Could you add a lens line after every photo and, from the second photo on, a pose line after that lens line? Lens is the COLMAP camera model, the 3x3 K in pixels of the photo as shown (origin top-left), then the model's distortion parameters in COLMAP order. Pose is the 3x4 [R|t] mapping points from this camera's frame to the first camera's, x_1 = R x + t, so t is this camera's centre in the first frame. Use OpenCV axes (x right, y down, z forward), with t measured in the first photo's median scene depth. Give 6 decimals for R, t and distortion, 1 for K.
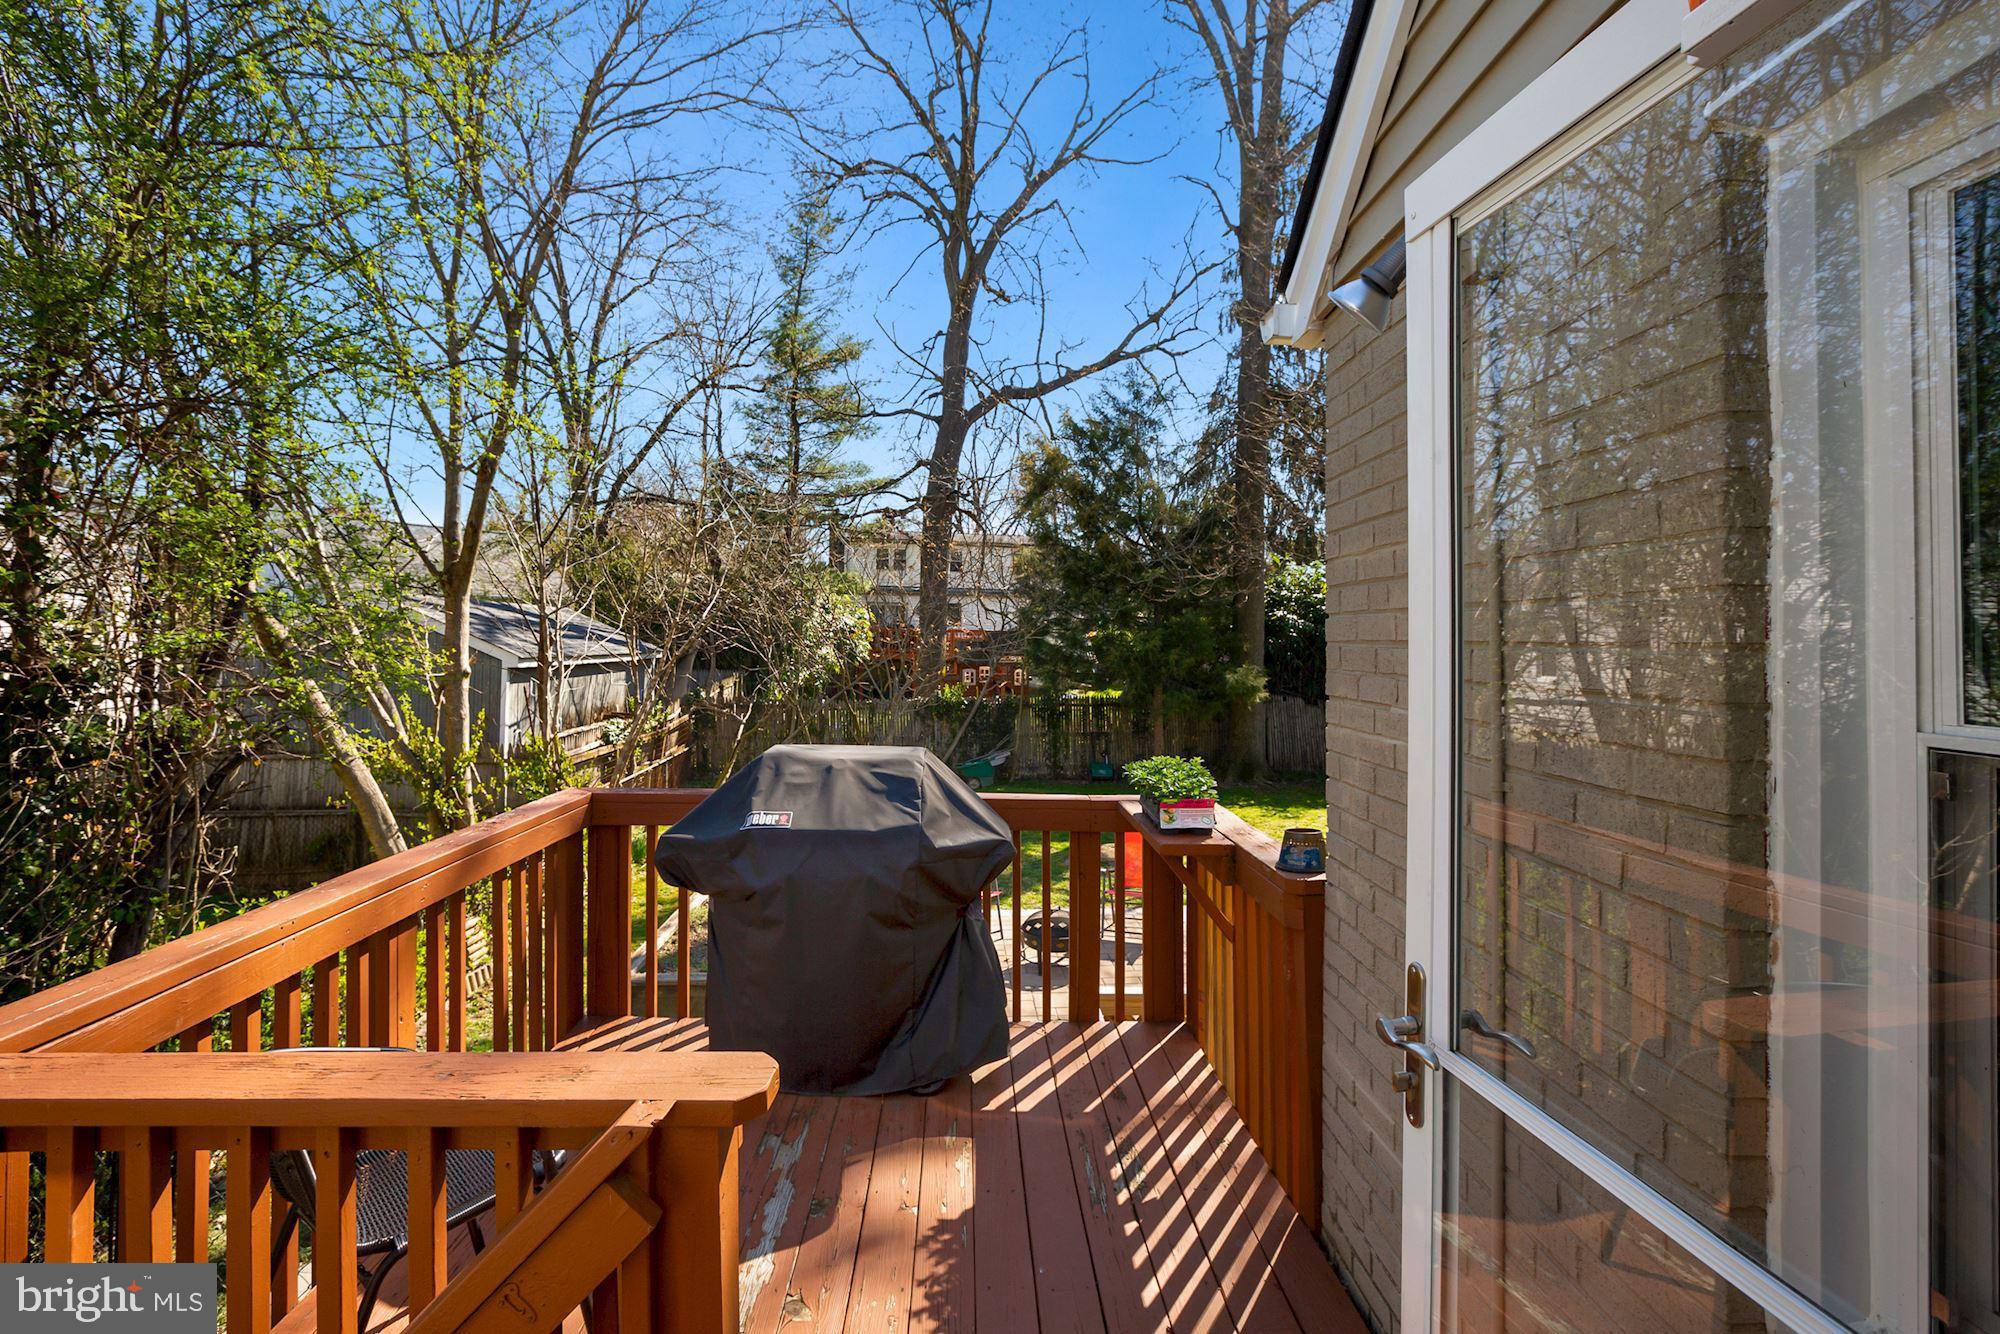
lens RADIAL K [[930.1, 0, 993.2], [0, 930.1, 646.3], [0, 0, 1]] dist [-0.061761, 0.023447]
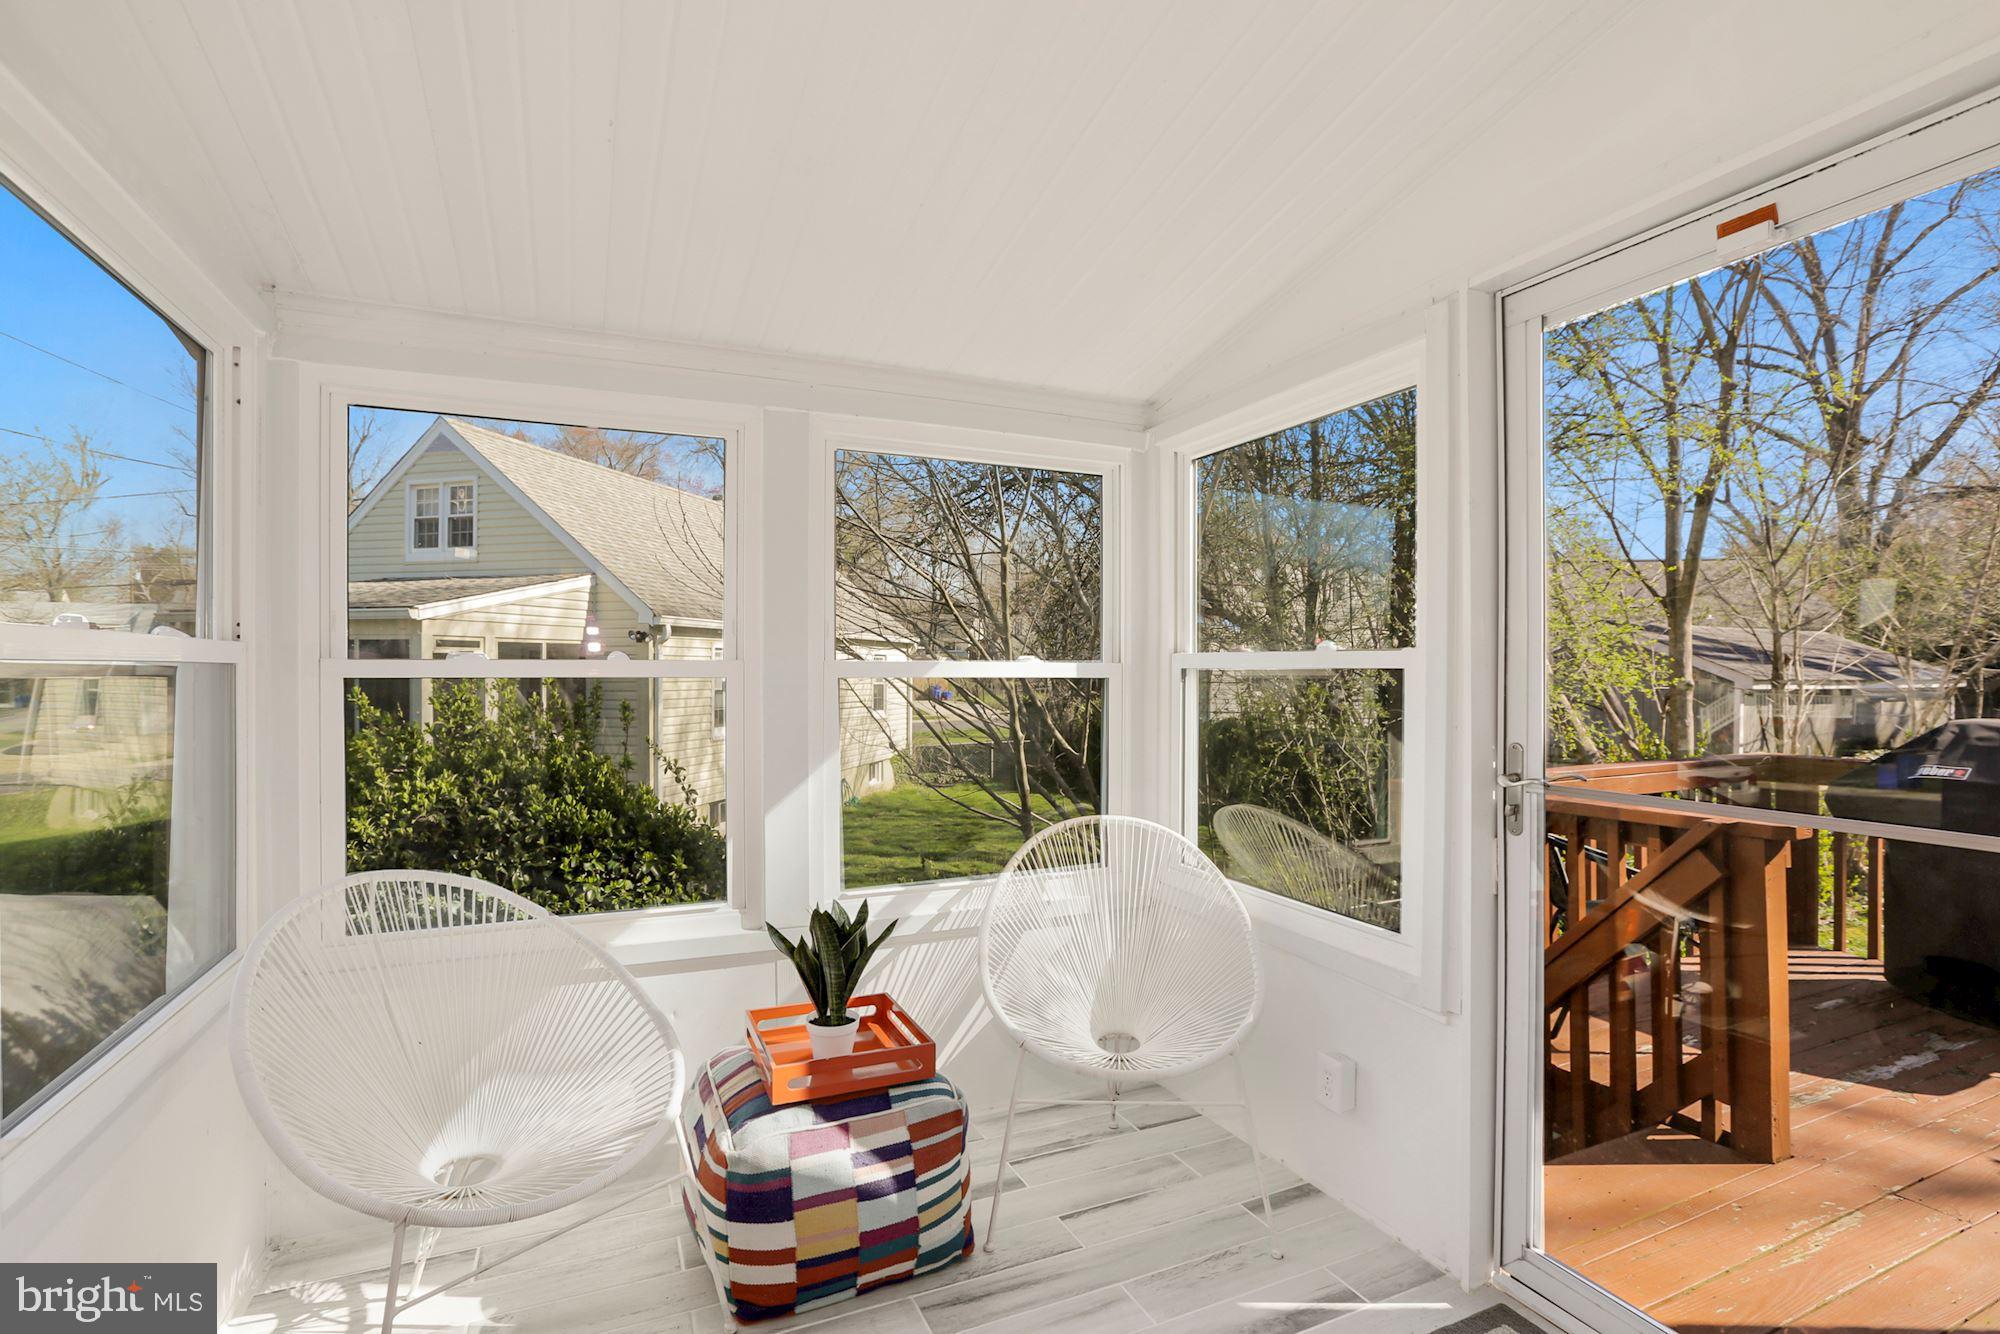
lens RADIAL K [[930.1, 0, 993.2], [0, 930.1, 646.3], [0, 0, 1]] dist [-0.061761, 0.023447]
pose [[0.365150, -0.034910, -0.930294, 0.114341], [-0.006259, 0.999182, -0.039951, 0.025964], [0.930928, 0.020411, 0.364632, -0.157702]]
